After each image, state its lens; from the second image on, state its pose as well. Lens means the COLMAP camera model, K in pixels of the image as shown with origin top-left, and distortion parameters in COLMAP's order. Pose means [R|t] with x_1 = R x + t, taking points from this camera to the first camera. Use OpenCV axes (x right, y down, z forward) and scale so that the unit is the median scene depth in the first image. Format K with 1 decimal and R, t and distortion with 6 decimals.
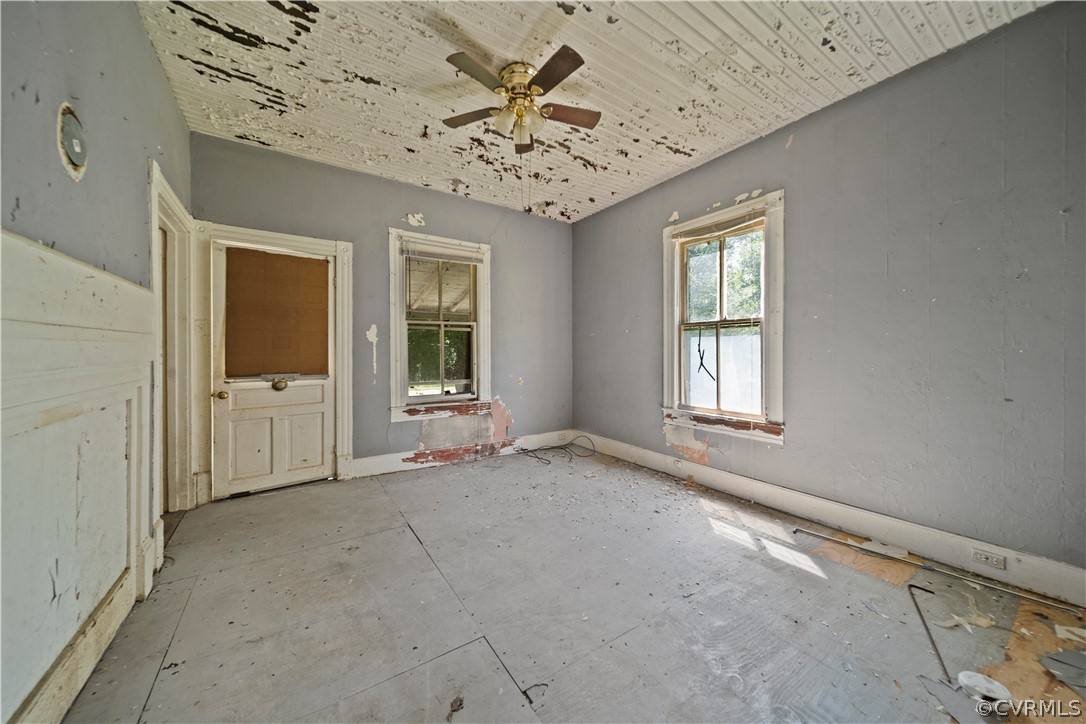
lens RADIAL K [[399.3, 0, 542.8], [0, 399.3, 347.2], [0, 0, 1]] dist [-0.000695, -0.000099]
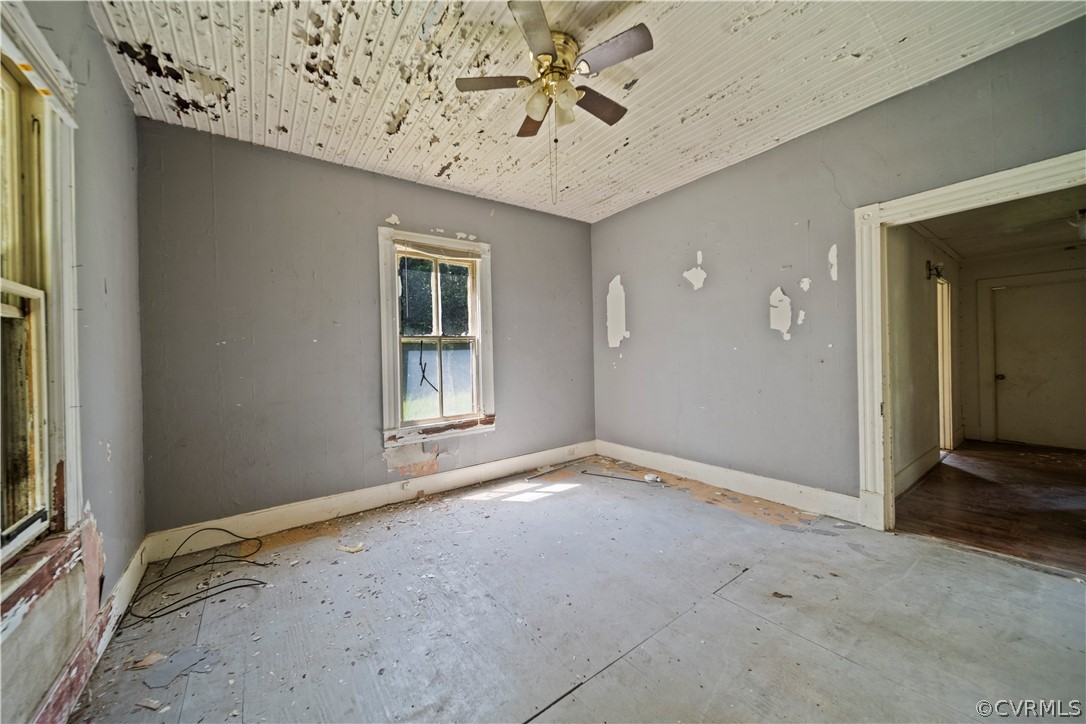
lens RADIAL K [[399.3, 0, 542.8], [0, 399.3, 347.2], [0, 0, 1]] dist [-0.000695, -0.000099]
pose [[-0.080140, 0.026555, 0.996430, -0.673871], [0.023056, 0.999427, -0.024780, -0.001219], [-0.996517, 0.020987, -0.080706, 0.808996]]
